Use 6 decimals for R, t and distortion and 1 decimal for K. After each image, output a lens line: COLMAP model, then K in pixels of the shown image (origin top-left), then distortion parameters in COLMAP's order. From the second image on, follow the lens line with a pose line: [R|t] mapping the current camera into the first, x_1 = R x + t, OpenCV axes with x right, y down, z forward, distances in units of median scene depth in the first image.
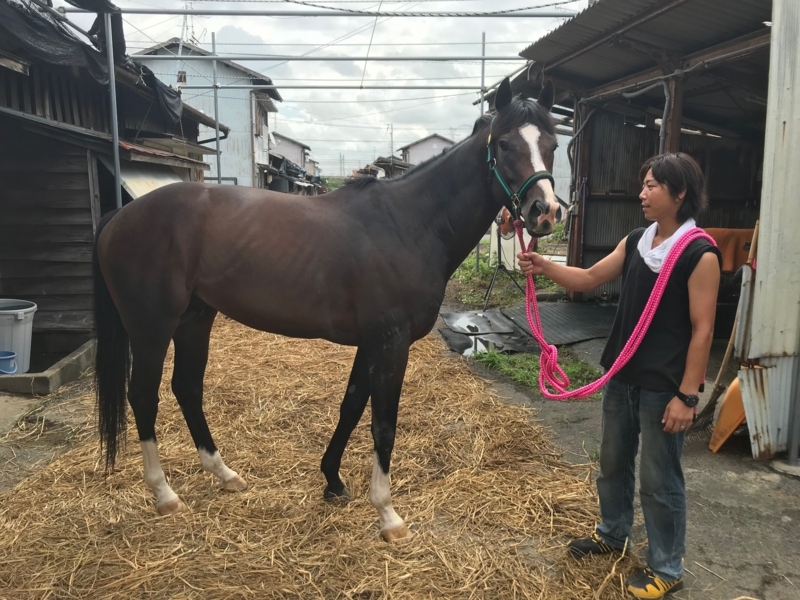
lens RADIAL K [[649.3, 0, 396.5], [0, 649.3, 296.3], [0, 0, 1]] dist [0.008442, -0.008953]
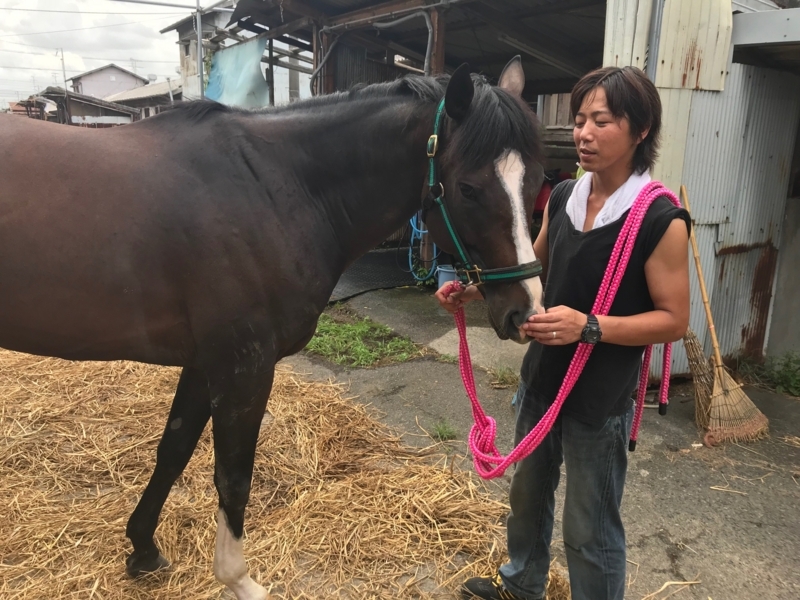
lens RADIAL K [[649.3, 0, 401.0], [0, 649.3, 304.6], [0, 0, 1]] dist [0.008442, -0.008953]
pose [[0.898096, -0.098434, 0.428642, -0.106364], [0.055218, 0.992156, 0.112146, -0.033742], [-0.436318, -0.077049, 0.896487, 0.249269]]
